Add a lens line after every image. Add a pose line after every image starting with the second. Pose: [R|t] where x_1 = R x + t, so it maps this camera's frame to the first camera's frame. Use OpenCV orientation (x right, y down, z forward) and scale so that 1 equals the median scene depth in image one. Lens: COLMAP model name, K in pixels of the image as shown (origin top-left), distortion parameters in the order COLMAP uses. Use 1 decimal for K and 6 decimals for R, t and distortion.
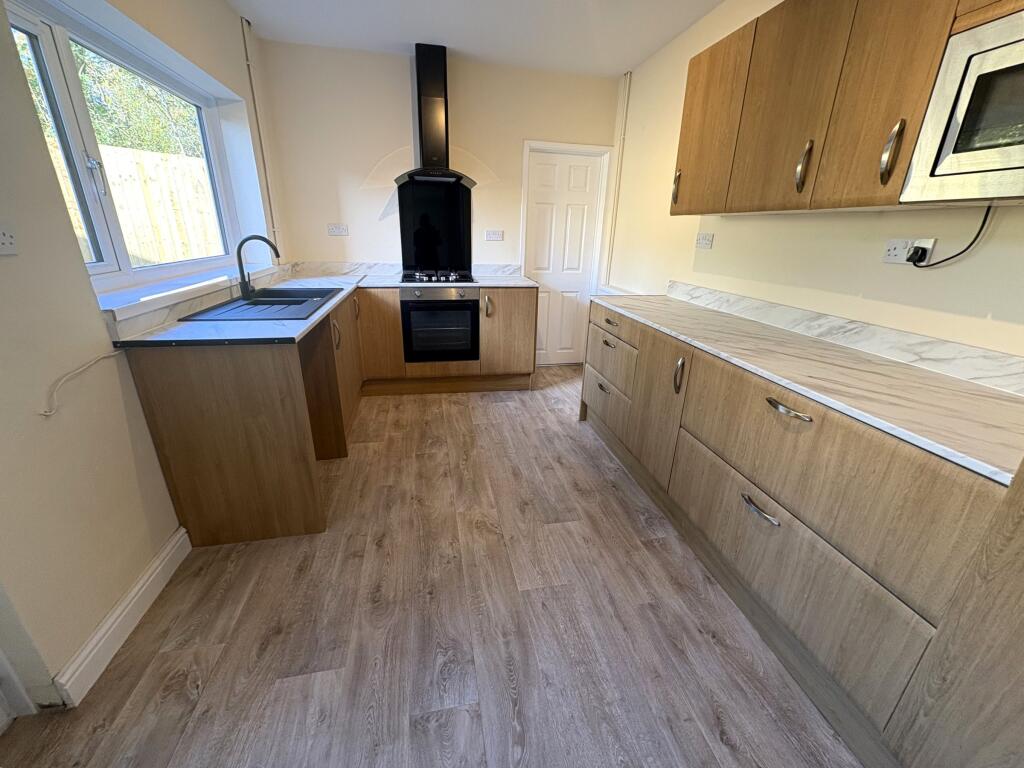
lens RADIAL K [[409.7, 0, 514.2], [0, 409.7, 382.9], [0, 0, 1]] dist [-0.001264, -0.000183]
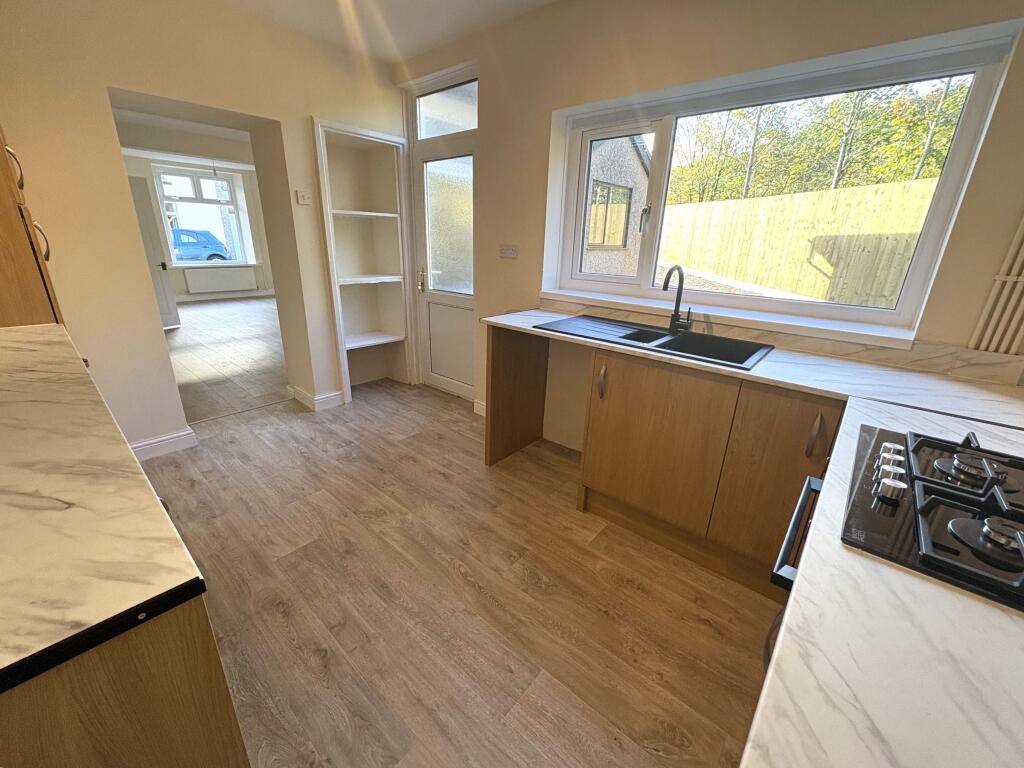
lens RADIAL K [[409.7, 0, 514.2], [0, 409.7, 382.9], [0, 0, 1]] dist [-0.001264, -0.000183]
pose [[-0.784476, 0.156959, -0.599967, 0.216802], [-0.265305, 0.789506, 0.553439, -0.566348], [0.560545, 0.593334, -0.577706, 1.481765]]
